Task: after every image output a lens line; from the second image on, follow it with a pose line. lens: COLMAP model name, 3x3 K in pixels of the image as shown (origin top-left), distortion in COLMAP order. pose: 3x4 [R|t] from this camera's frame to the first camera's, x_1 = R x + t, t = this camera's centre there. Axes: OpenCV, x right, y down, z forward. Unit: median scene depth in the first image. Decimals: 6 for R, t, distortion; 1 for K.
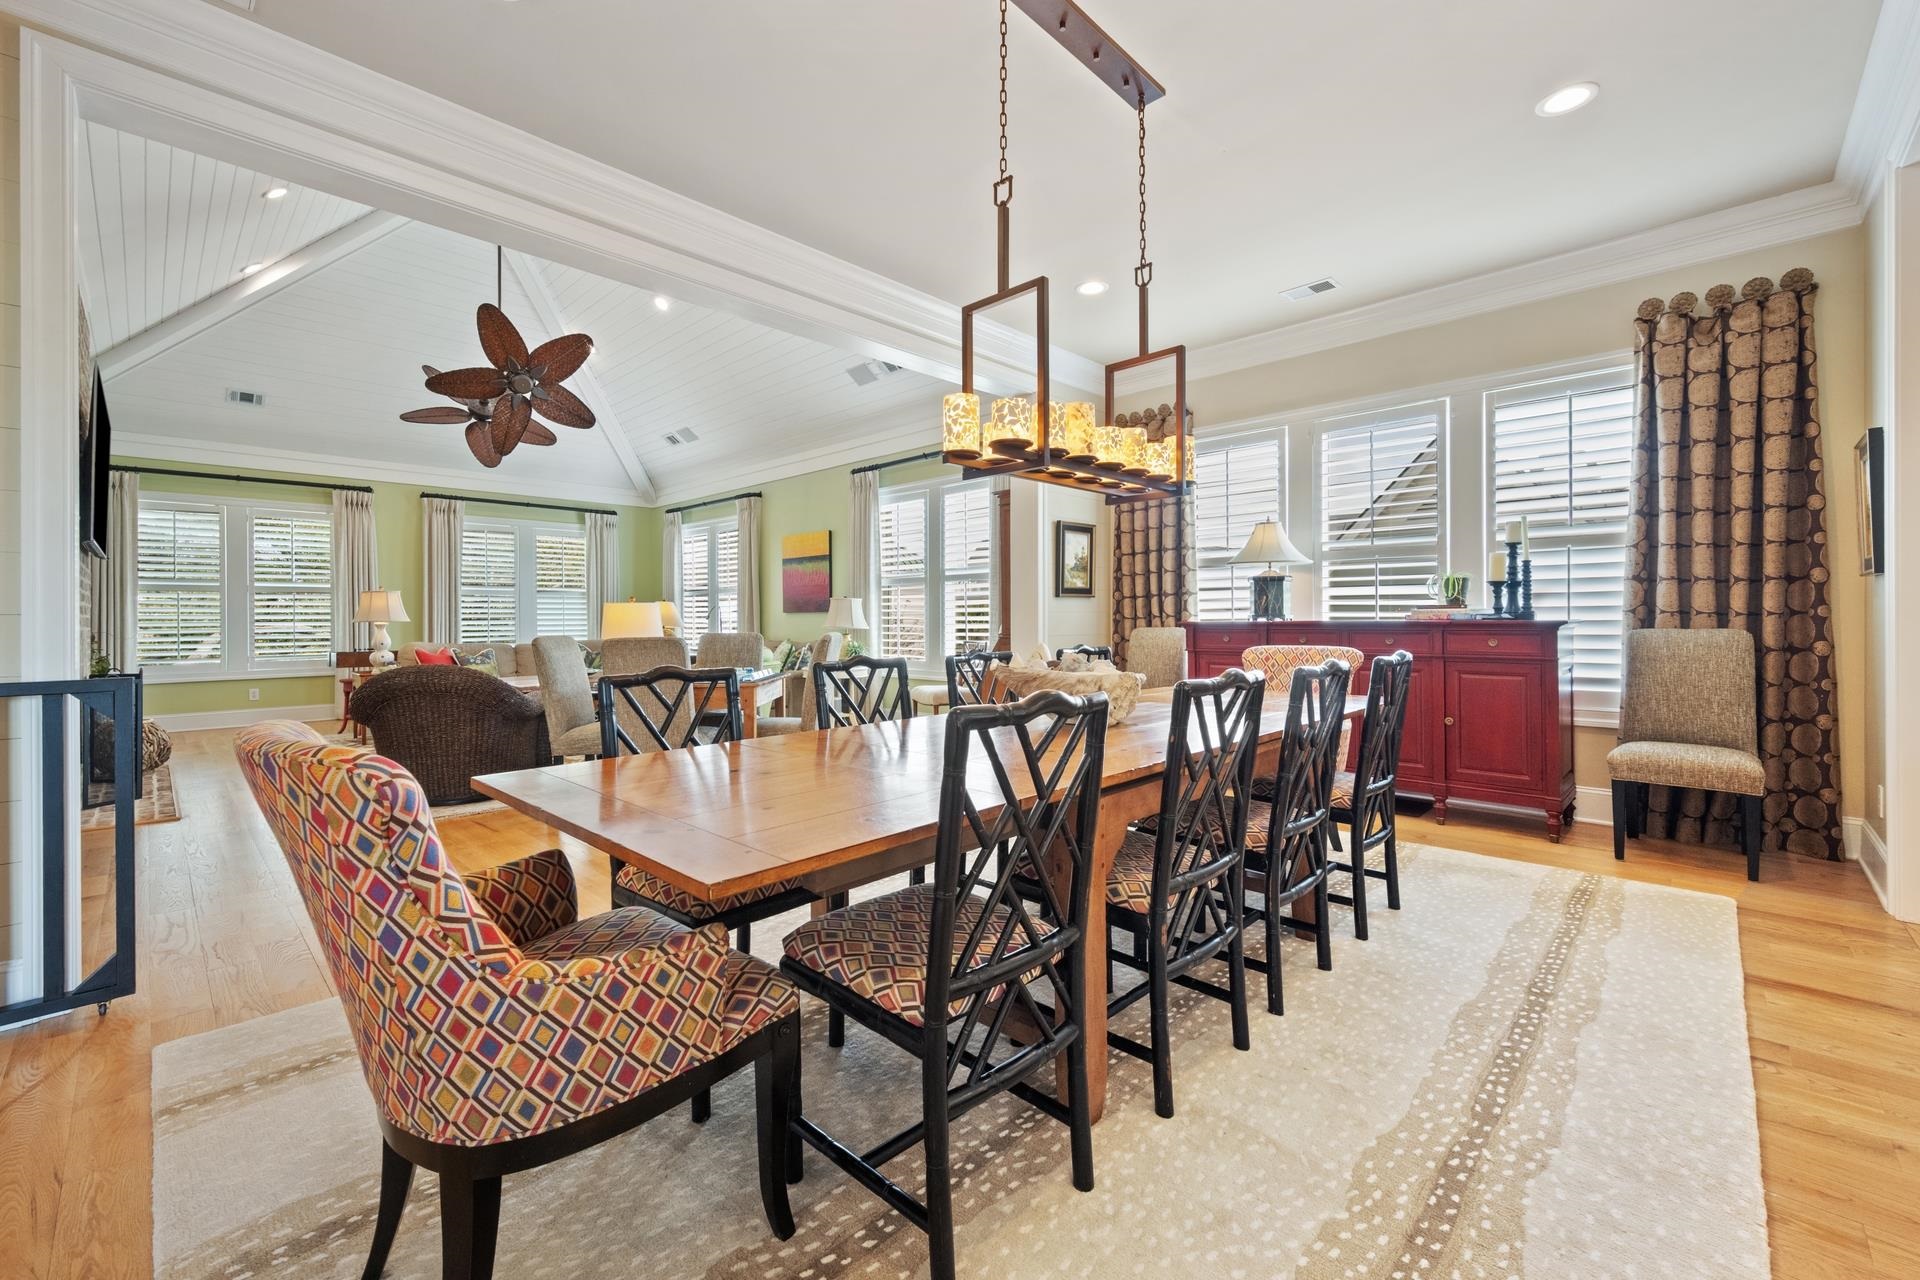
lens RADIAL K [[777.4, 0, 958.0], [0, 777.4, 616.7], [0, 0, 1]] dist [-0.001582, -0.000422]
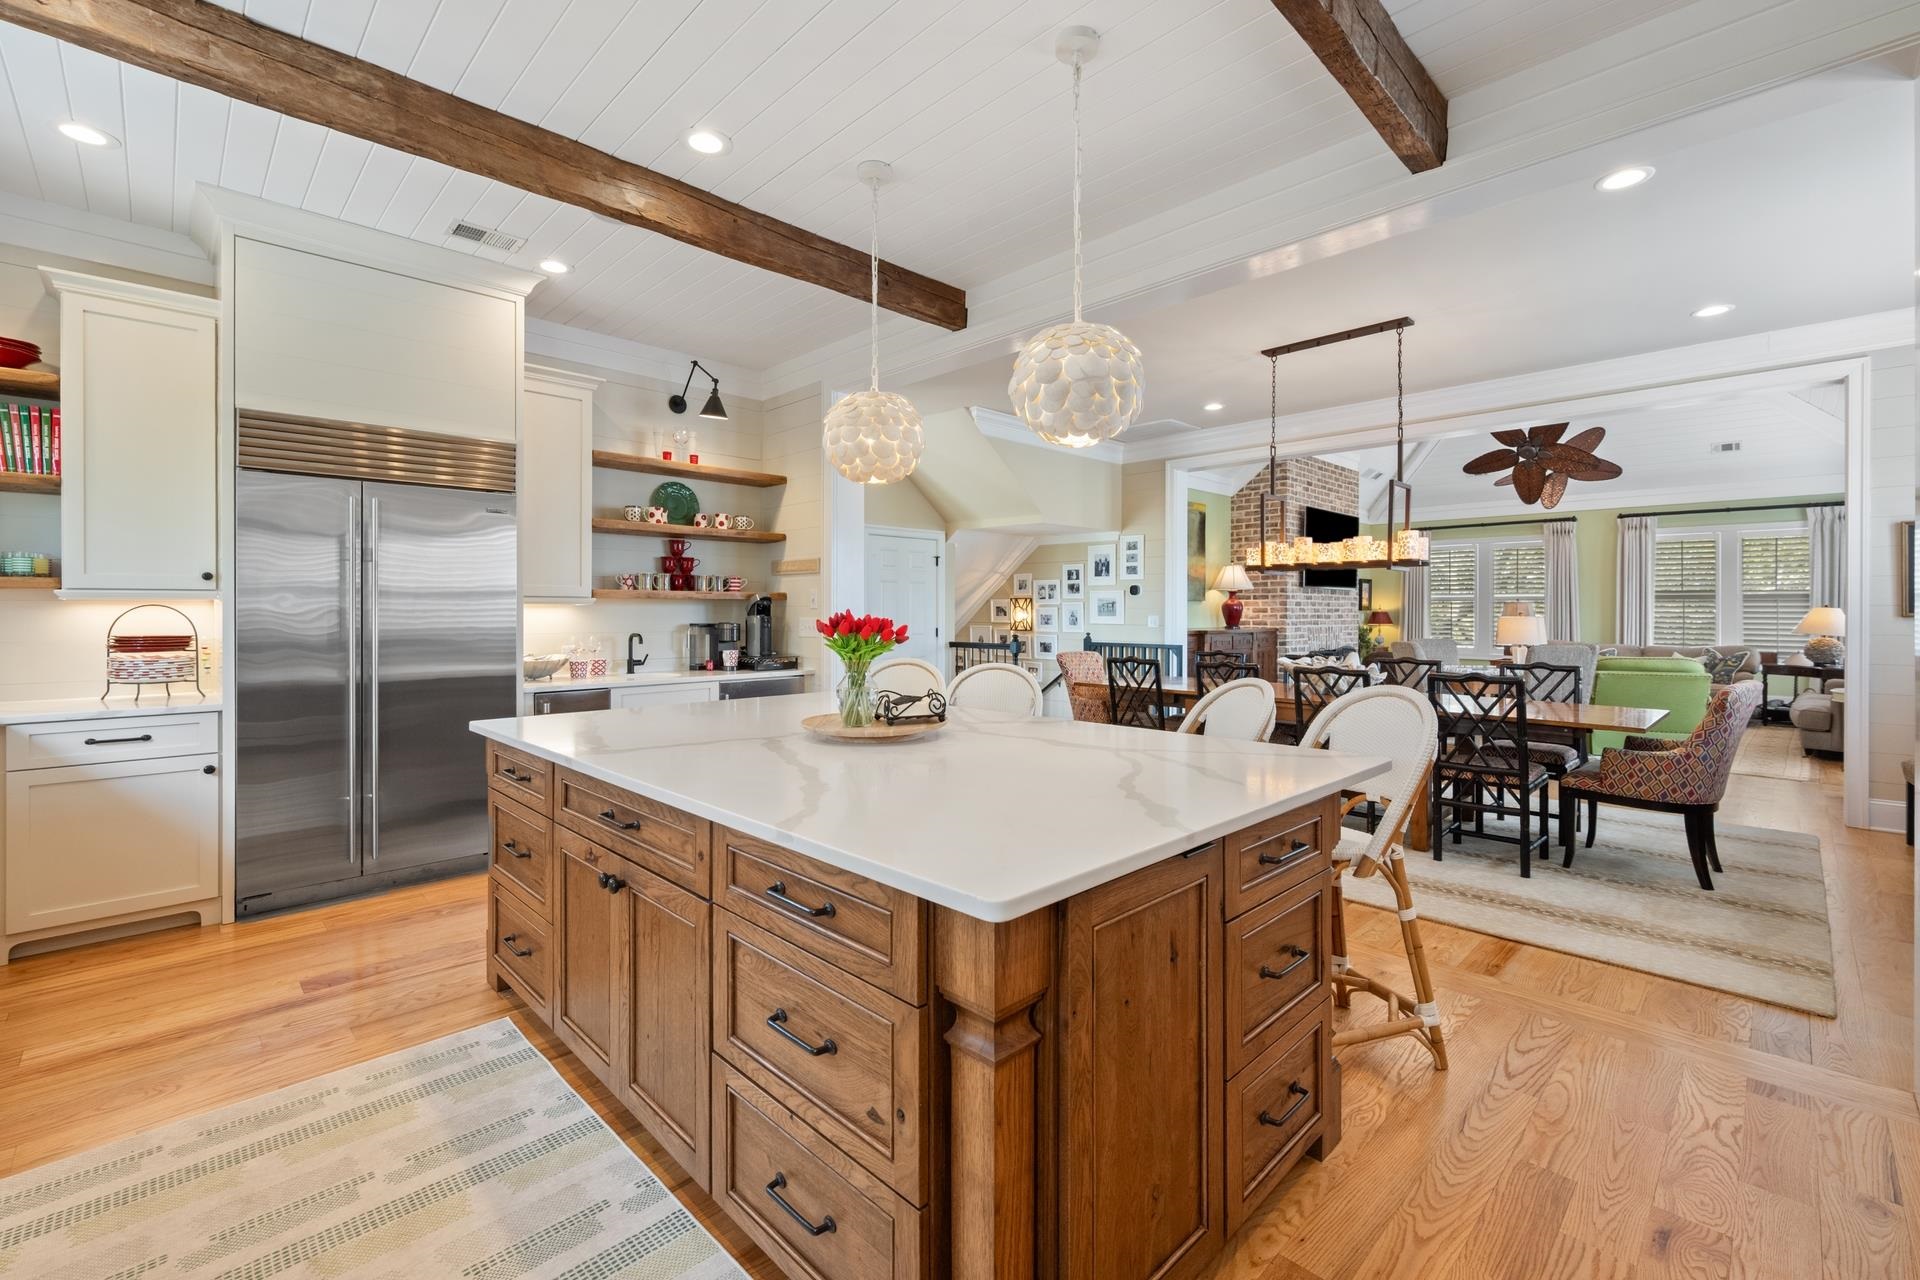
lens RADIAL K [[813.7, 0, 957.2], [0, 813.7, 608.8], [0, 0, 1]] dist [0.000812, 0.000163]
pose [[-0.034208, 0.006763, -0.999392, 0.990753], [-0.001497, 0.999976, 0.006818, -0.038585], [0.999414, 0.001729, -0.034197, 0.060045]]
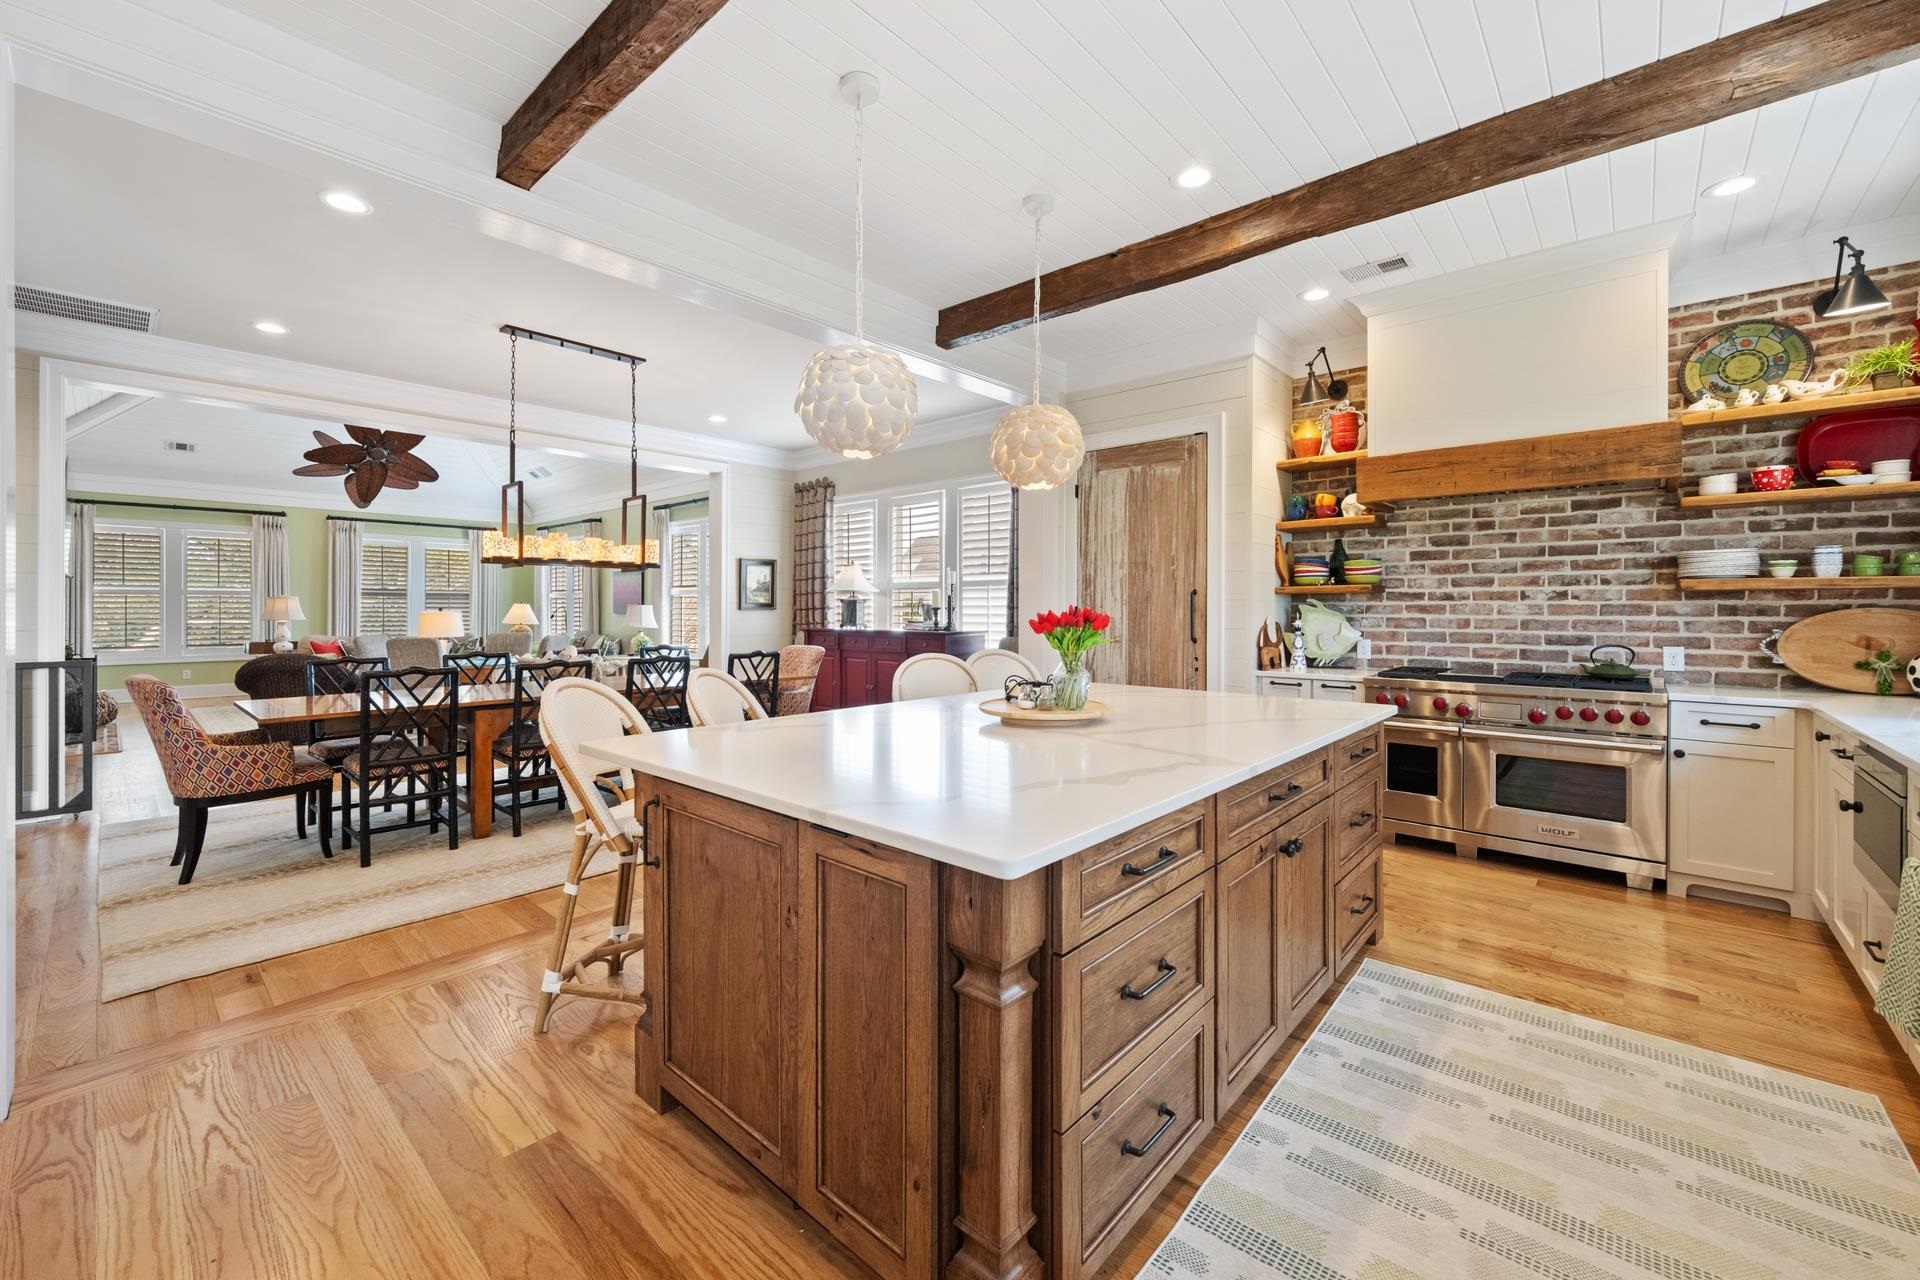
lens RADIAL K [[758.6, 0, 960.0], [0, 758.6, 606.8], [0, 0, 1]] dist [-0.009364, 0.000471]
pose [[0.998985, 0.008179, 0.044292, 0.477127], [-0.008197, 0.999966, 0.000209, -0.034152], [-0.044289, -0.000572, 0.999019, -0.452528]]
